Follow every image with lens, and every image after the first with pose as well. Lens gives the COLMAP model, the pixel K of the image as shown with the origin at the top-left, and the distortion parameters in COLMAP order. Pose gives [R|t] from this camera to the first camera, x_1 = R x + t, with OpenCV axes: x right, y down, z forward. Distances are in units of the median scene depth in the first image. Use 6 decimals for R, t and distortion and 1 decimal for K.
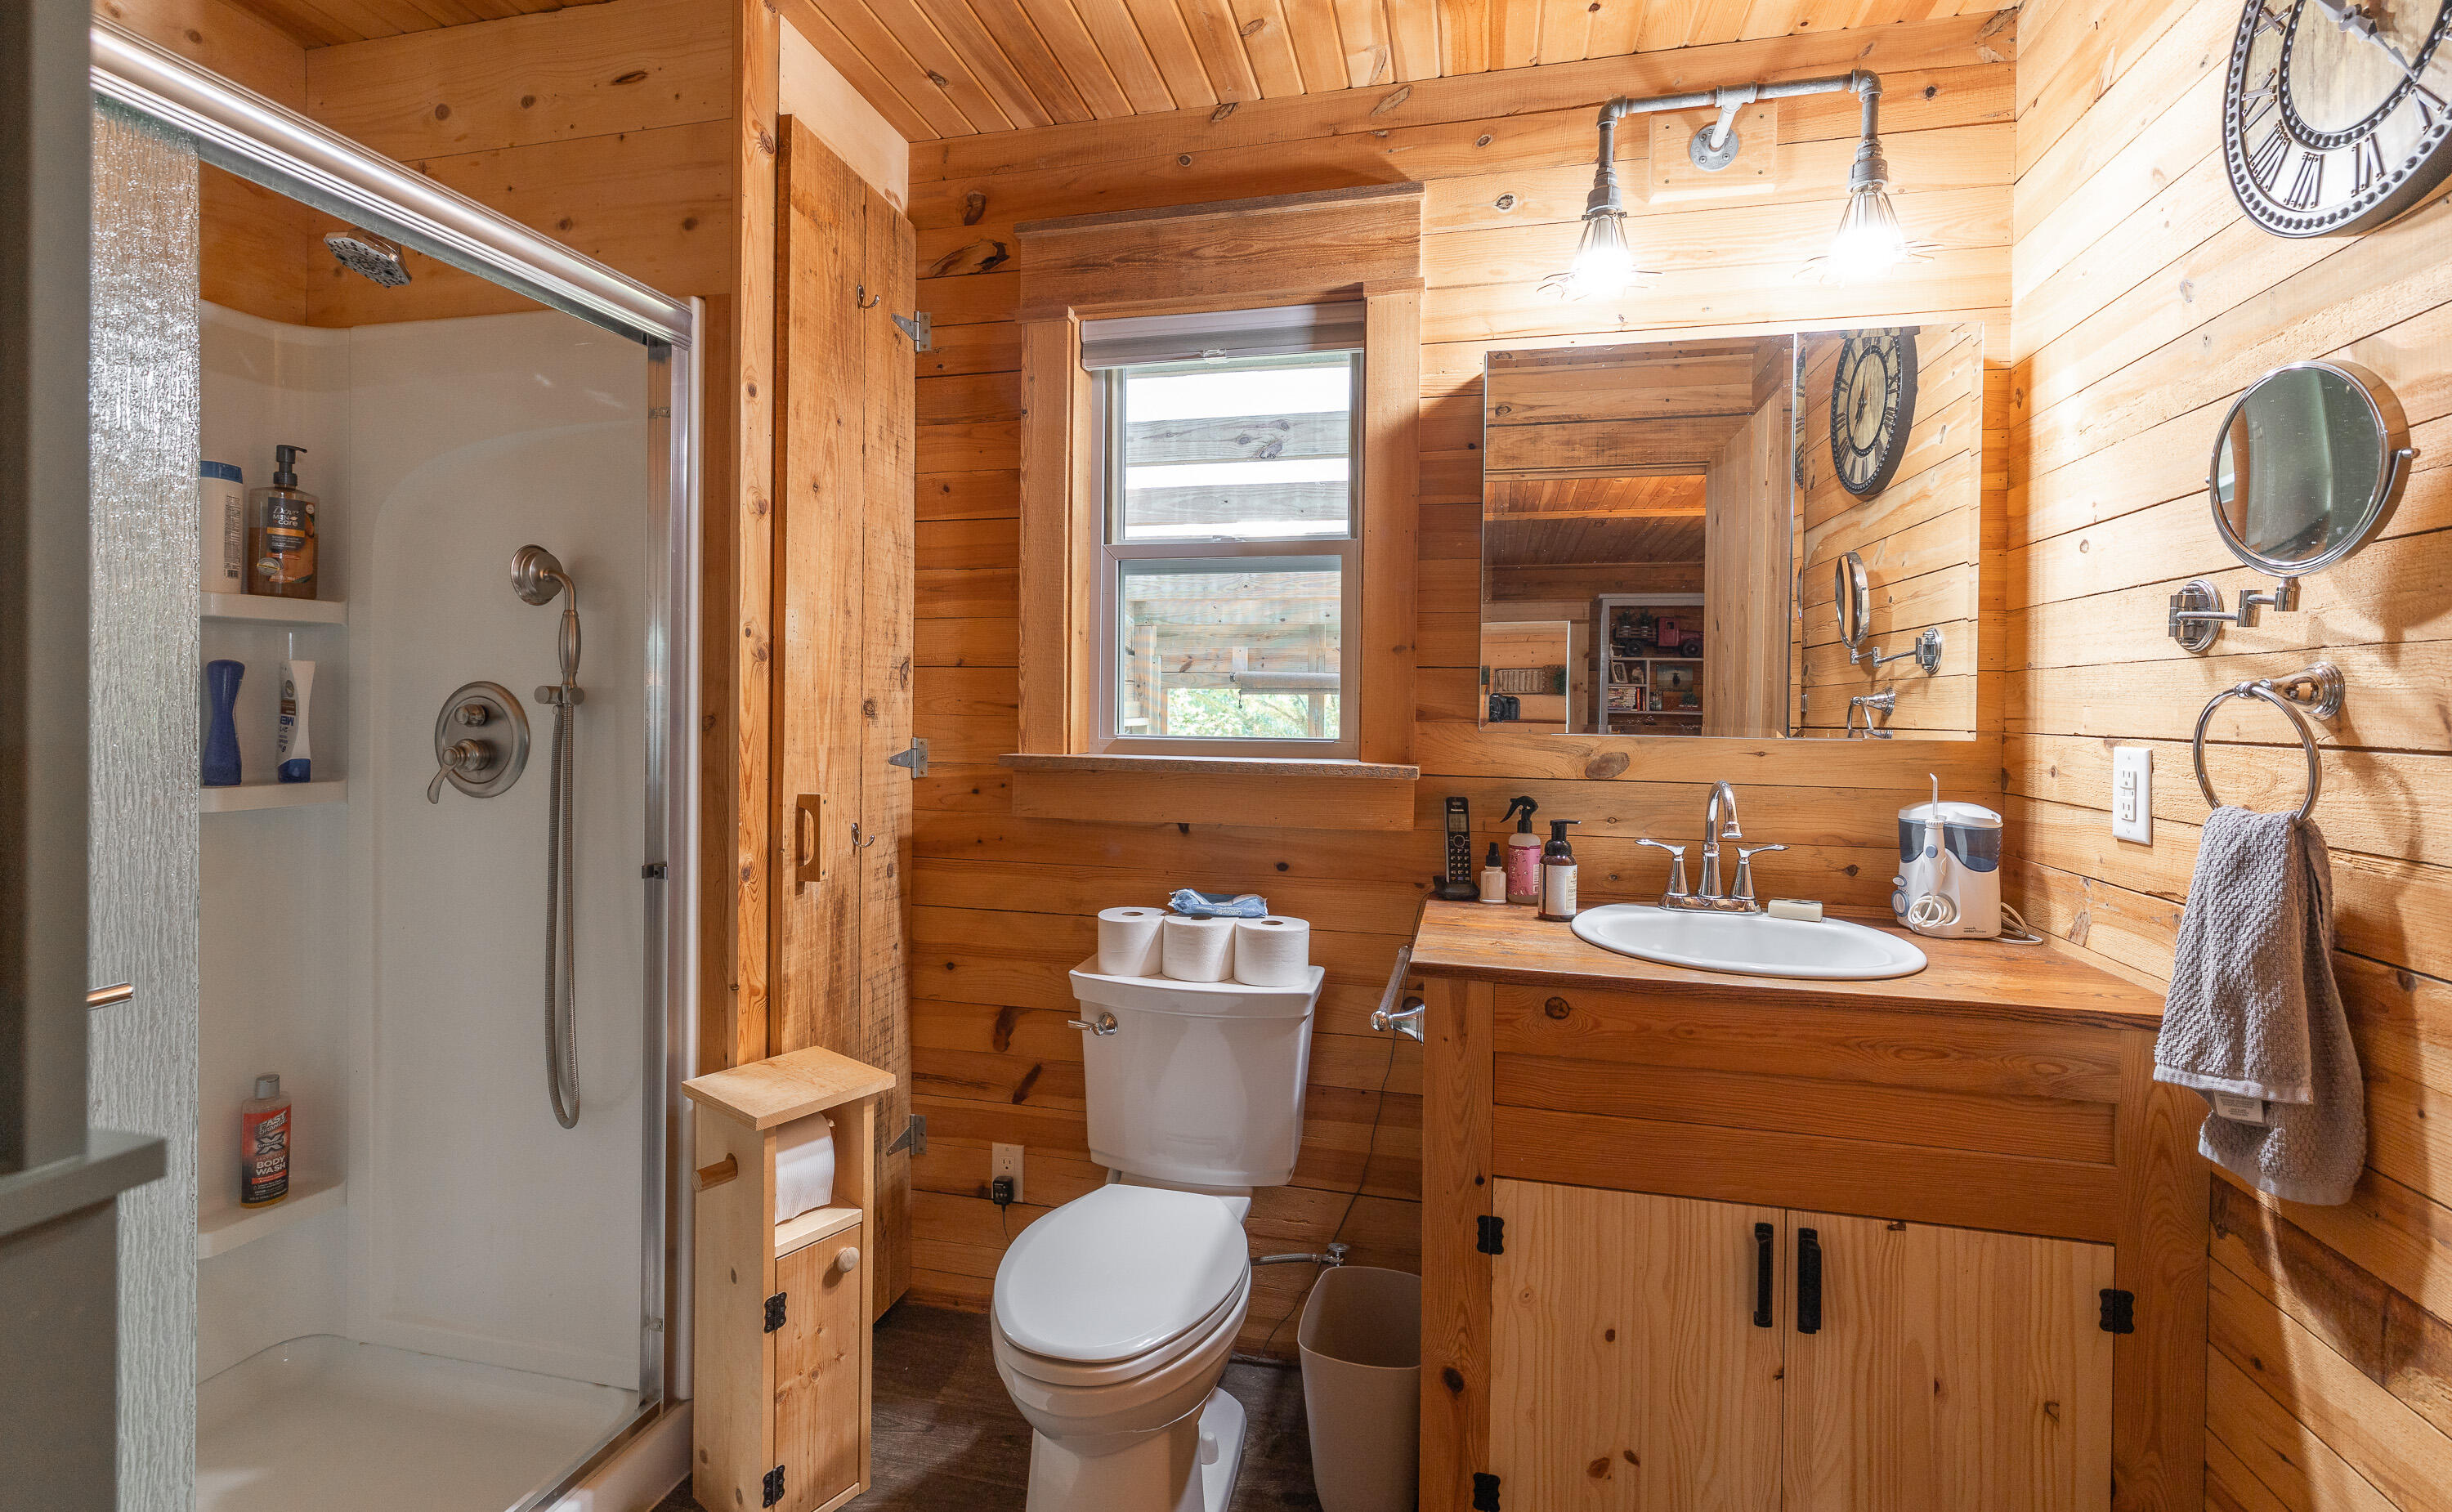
lens RADIAL K [[1067.8, 0, 1229.6], [0, 1067.8, 707.1], [0, 0, 1]] dist [0.000463, 0.001020]
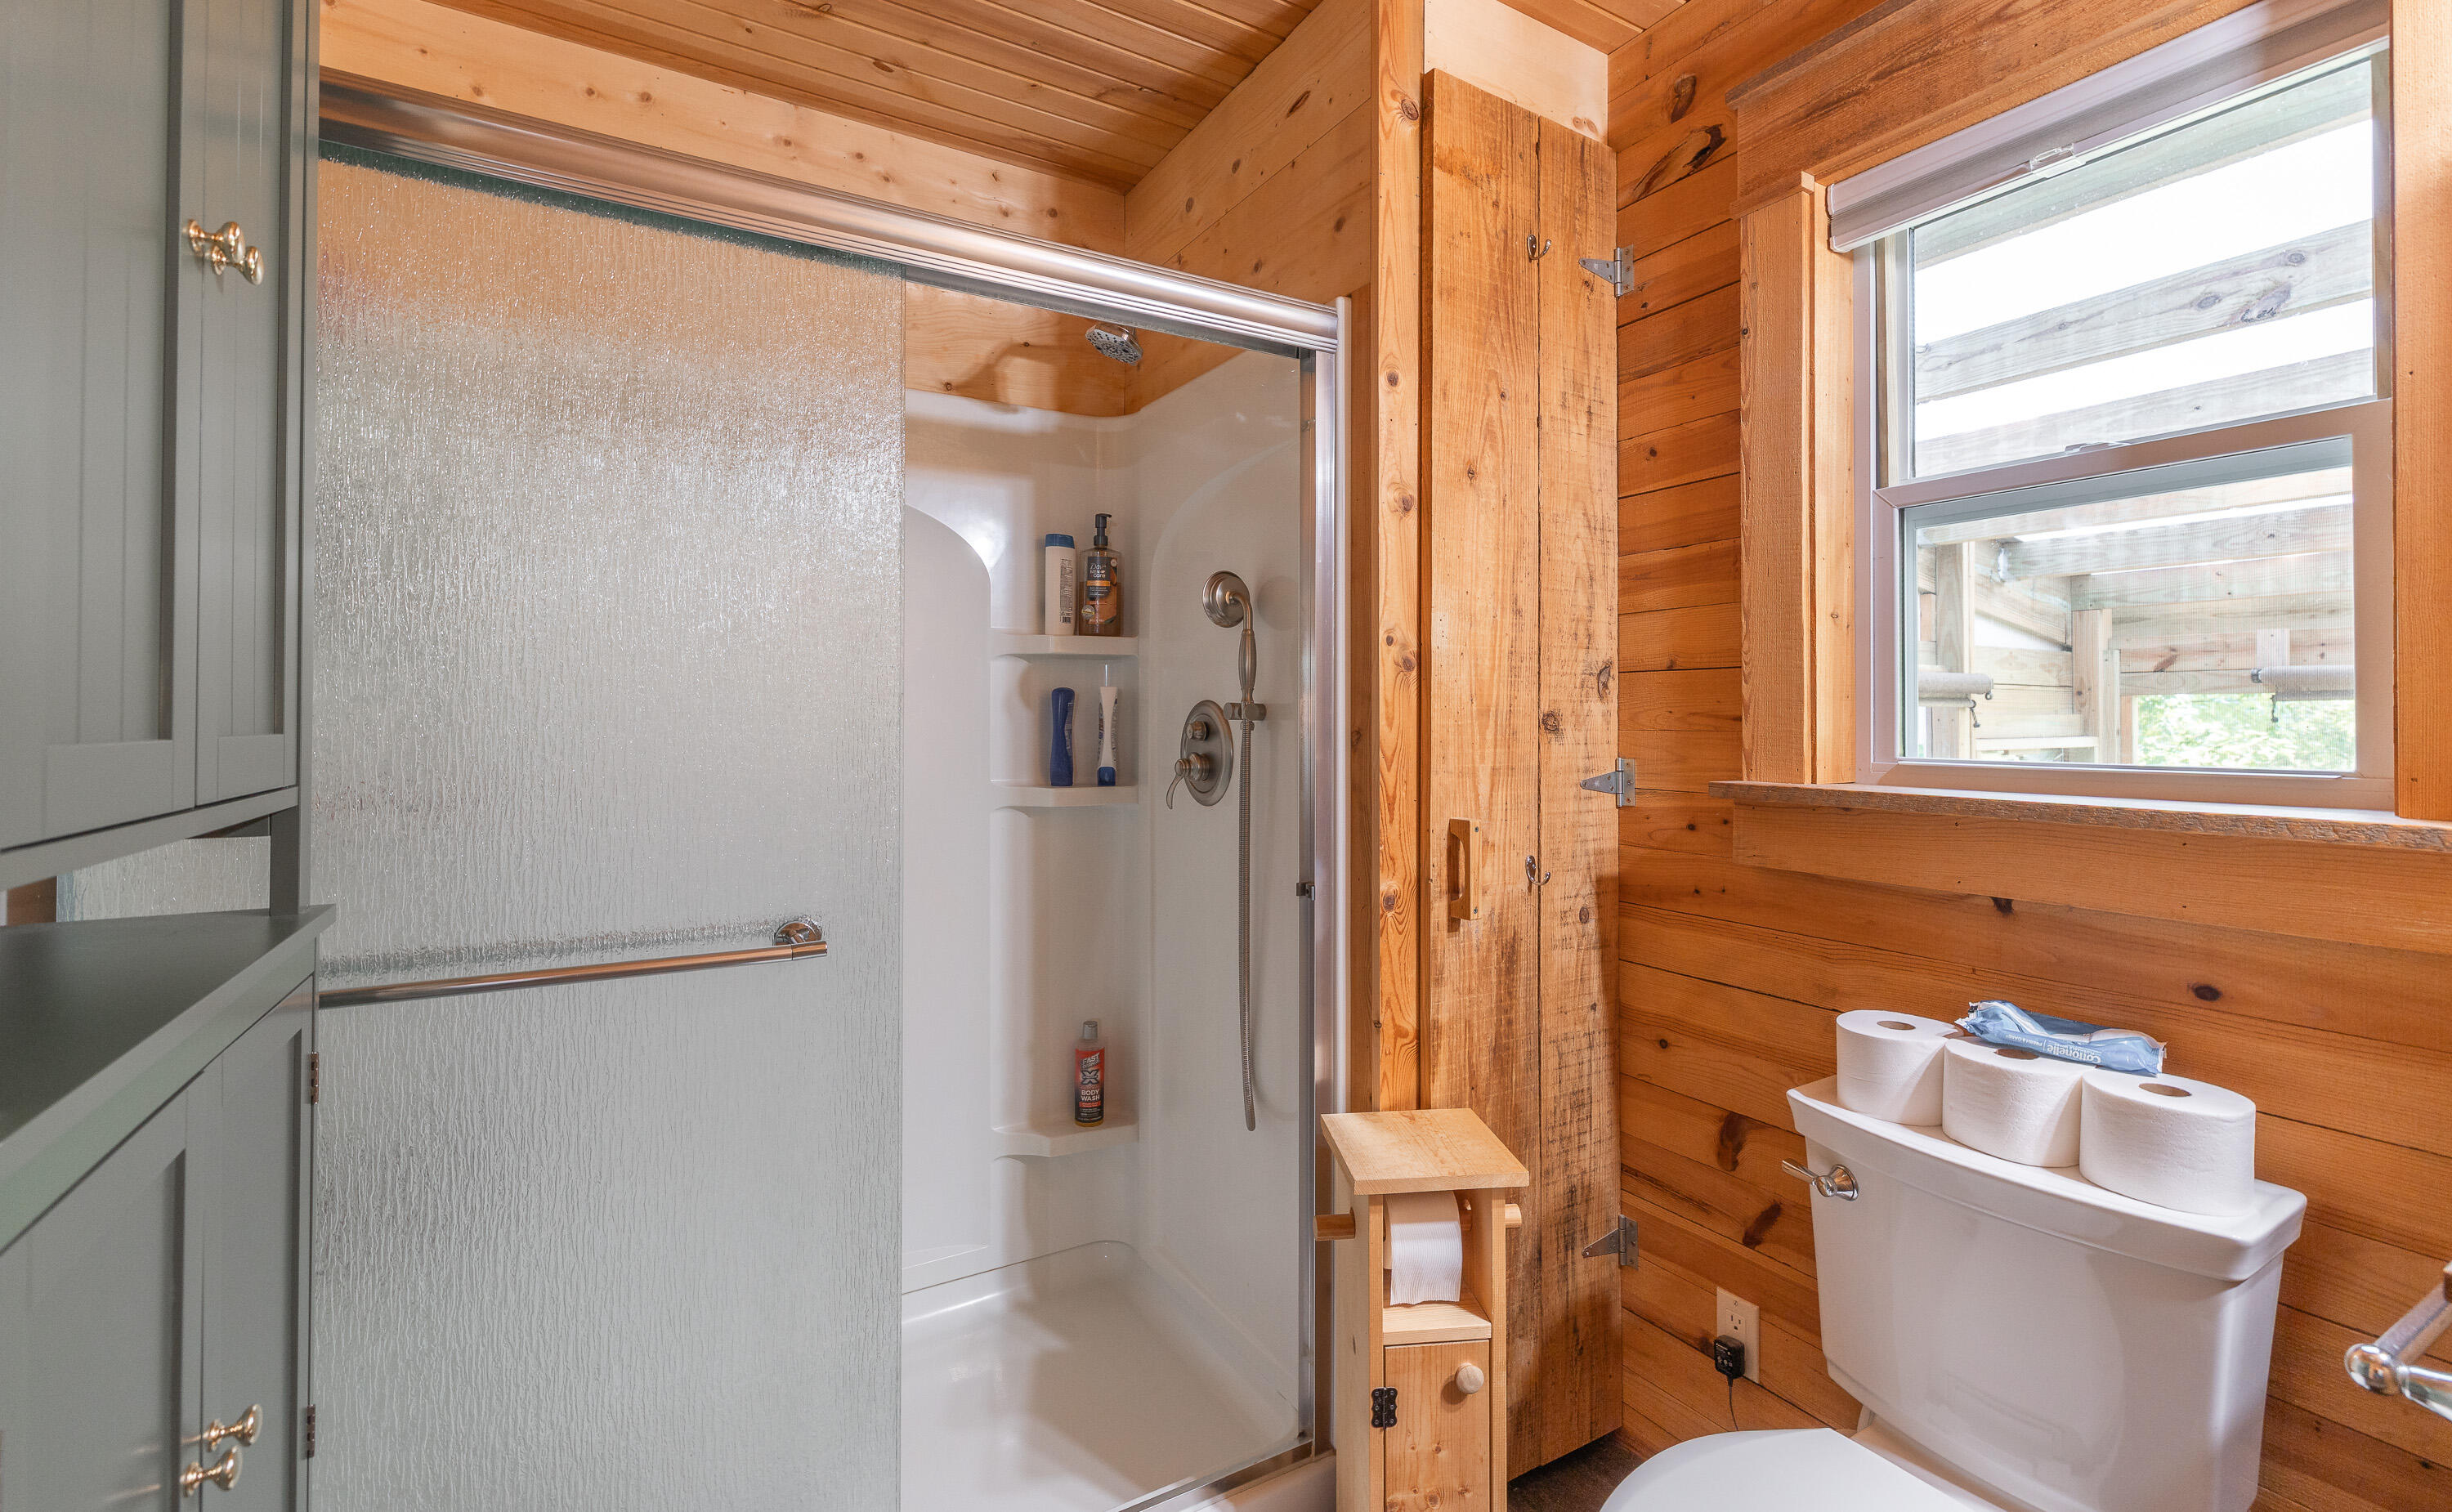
lens RADIAL K [[1067.8, 0, 1230.2], [0, 1067.8, 707.0], [0, 0, 1]] dist [0.000463, 0.001020]
pose [[0.697139, -0.017750, -0.716716, 0.104866], [0.004939, 0.999789, -0.019956, 0.004799], [0.716919, 0.010372, 0.697079, 0.236270]]
